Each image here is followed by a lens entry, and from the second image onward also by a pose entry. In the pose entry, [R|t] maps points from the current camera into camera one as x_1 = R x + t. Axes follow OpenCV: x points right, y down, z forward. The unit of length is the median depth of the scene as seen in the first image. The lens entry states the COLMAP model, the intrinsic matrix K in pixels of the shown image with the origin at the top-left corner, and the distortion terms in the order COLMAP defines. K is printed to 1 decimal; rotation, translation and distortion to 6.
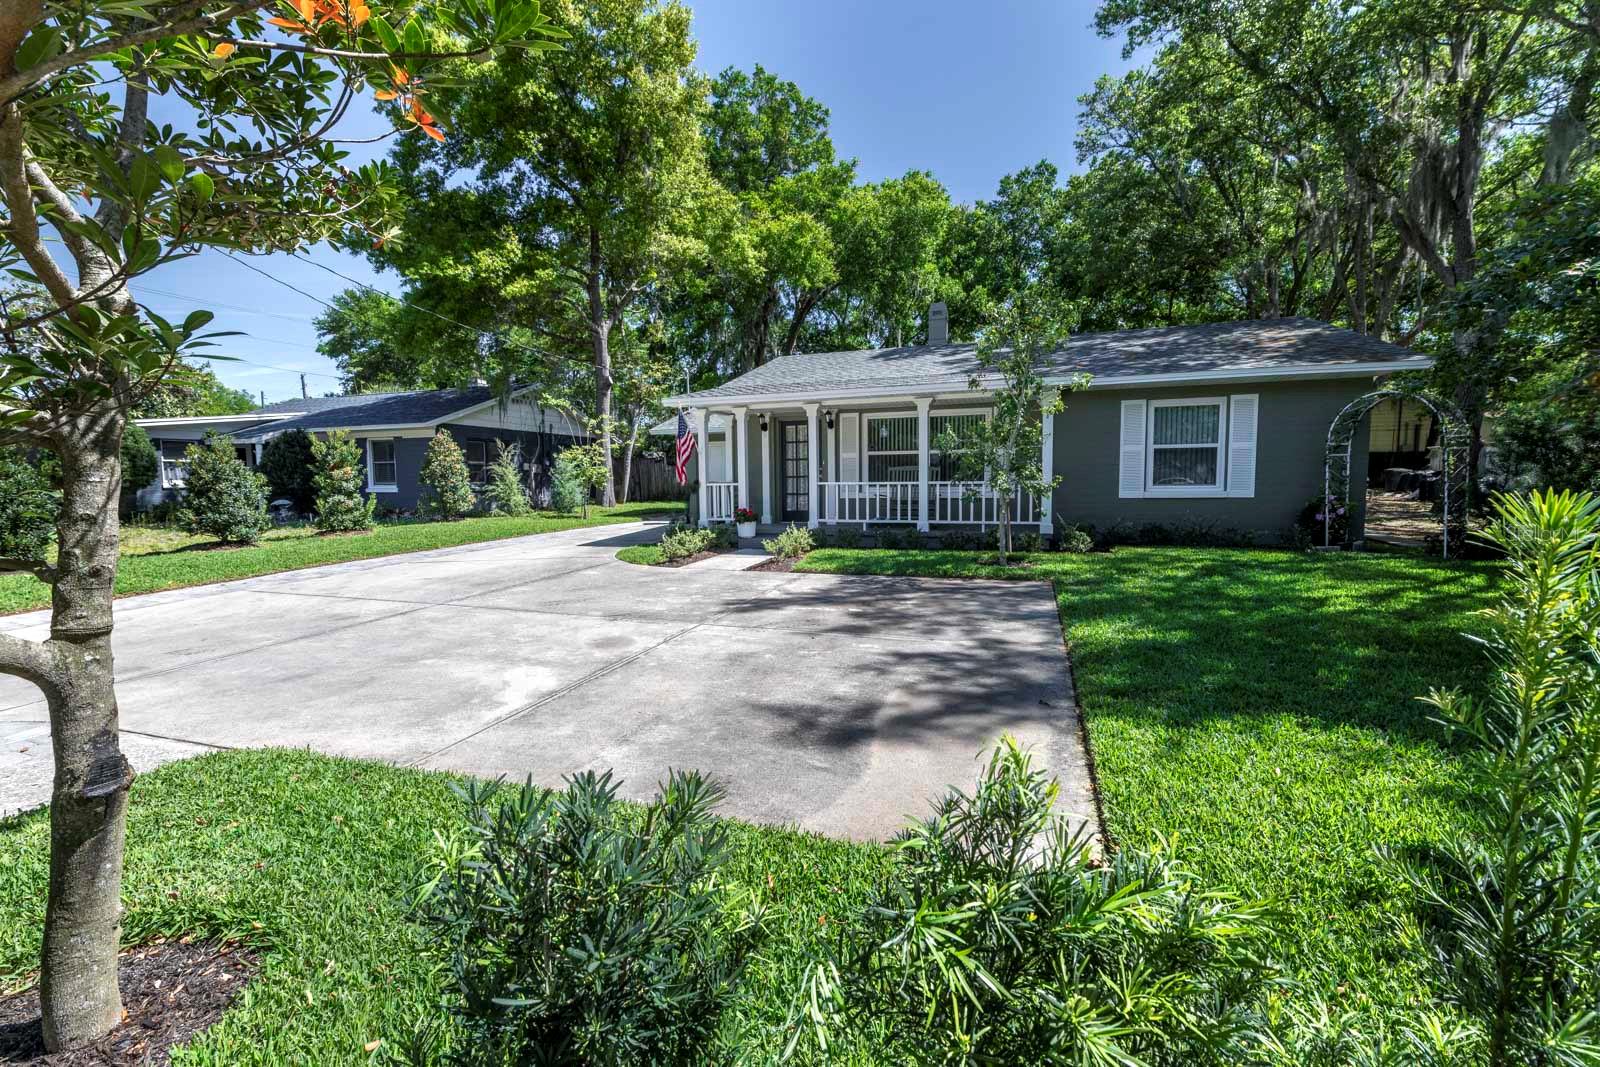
lens RADIAL K [[669.2, 0, 800.0], [0, 669.2, 533.5], [0, 0, 1]] dist [0.003600, 0.000152]
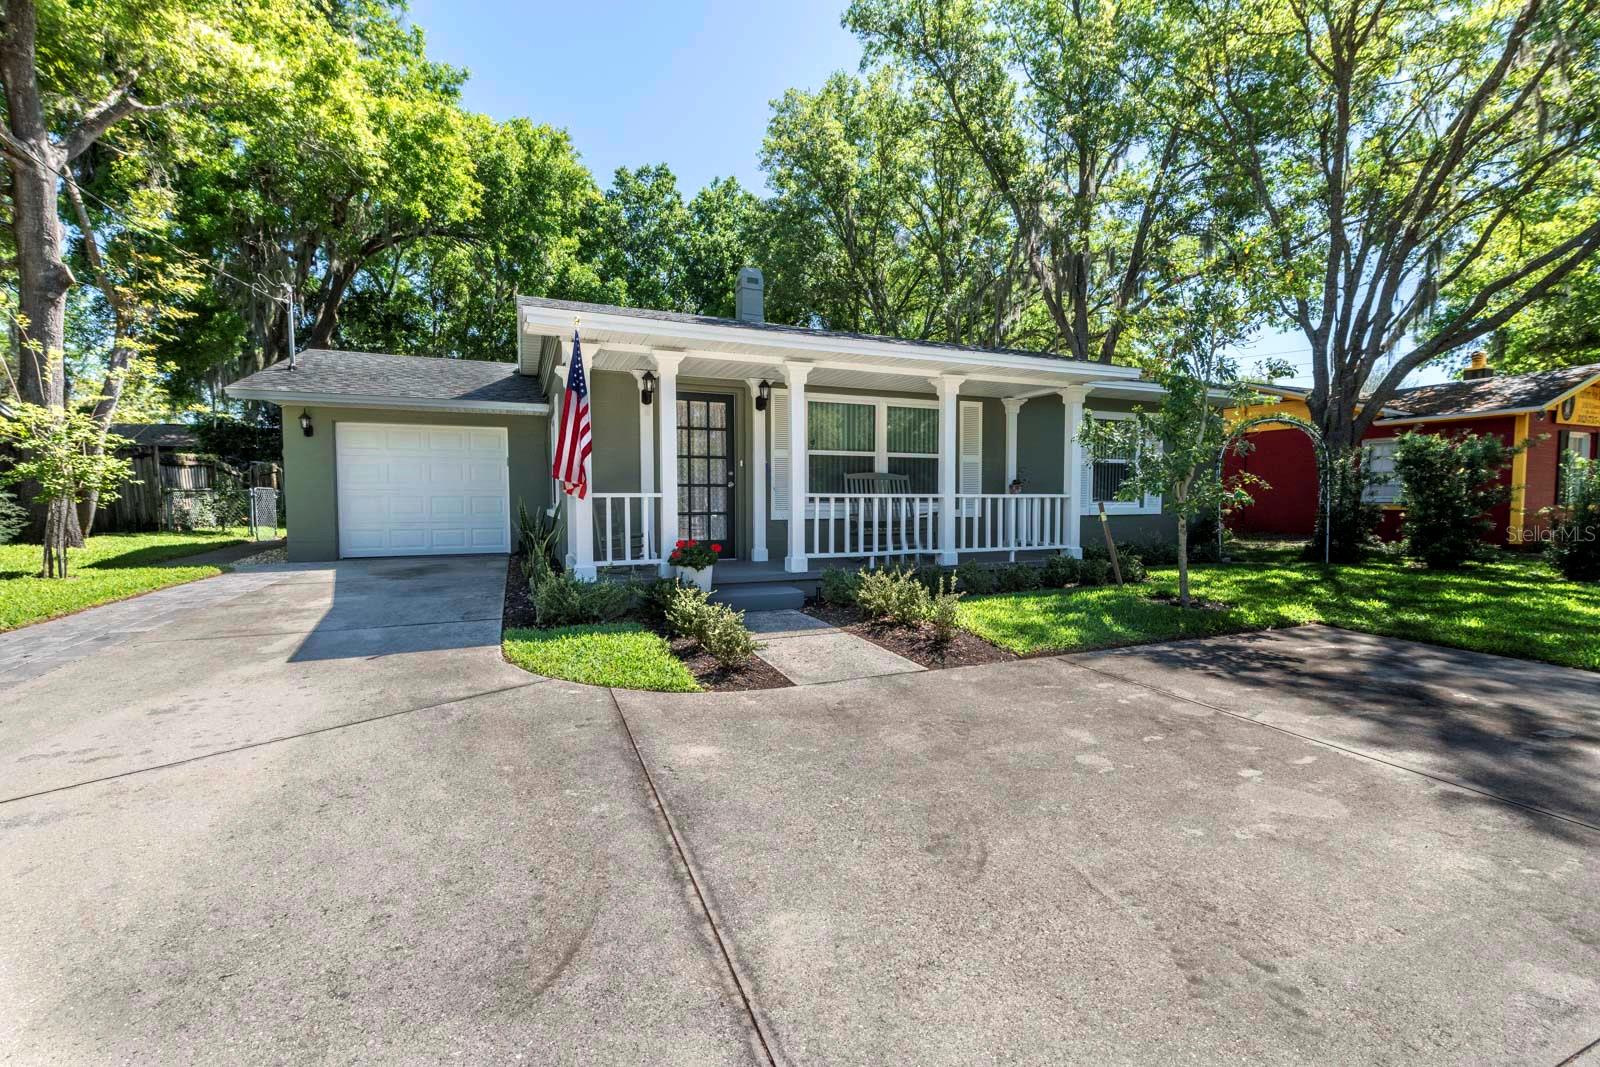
lens RADIAL K [[669.2, 0, 800.0], [0, 669.2, 533.5], [0, 0, 1]] dist [0.003600, 0.000152]
pose [[0.727484, -0.025835, 0.685638, -0.396389], [0.049194, 0.998683, -0.014565, -0.028773], [-0.684359, 0.044325, 0.727797, 0.527480]]
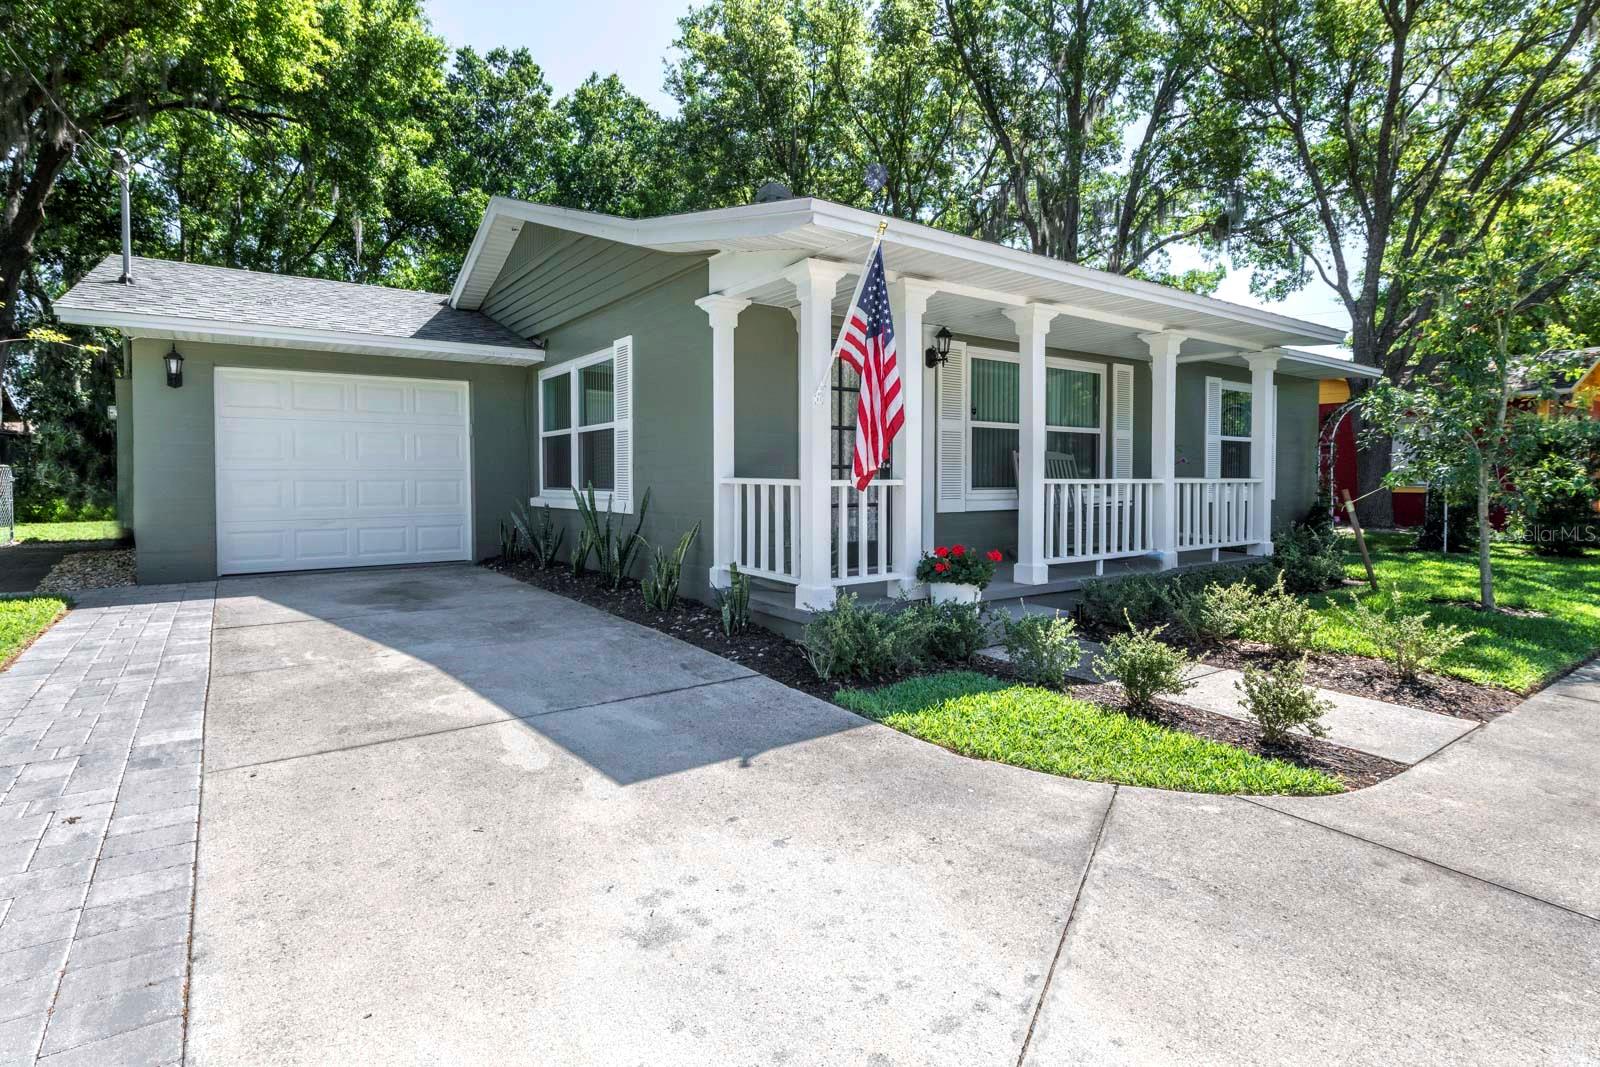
lens RADIAL K [[799.8, 0, 791.3], [0, 799.8, 499.0], [0, 0, 1]] dist [0.000157, -0.000147]
pose [[0.563123, -0.012134, 0.826284, -0.512315], [0.061784, 0.997712, -0.027455, -0.053859], [-0.824060, 0.066512, 0.562584, 0.779817]]
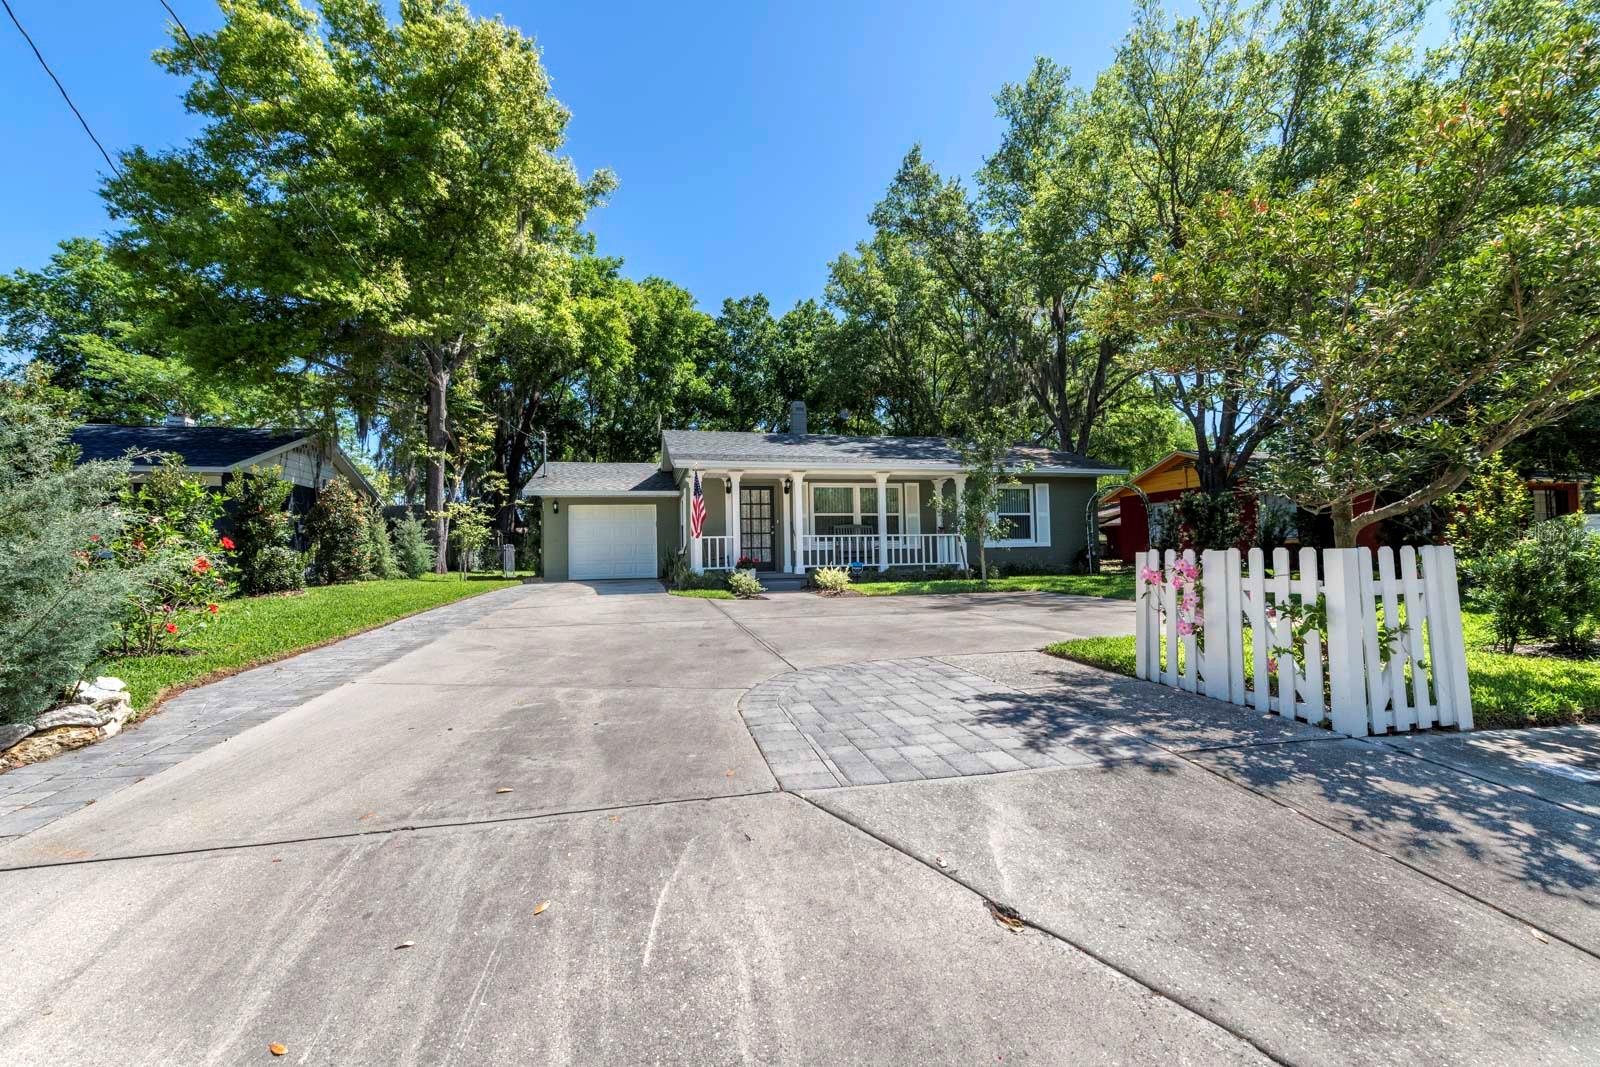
lens RADIAL K [[669.2, 0, 800.0], [0, 669.2, 533.5], [0, 0, 1]] dist [0.003600, 0.000152]
pose [[0.829357, 0.014242, 0.558538, -0.649669], [0.057011, 0.992300, -0.109957, 0.052203], [-0.555803, 0.123037, 0.822159, -0.004658]]
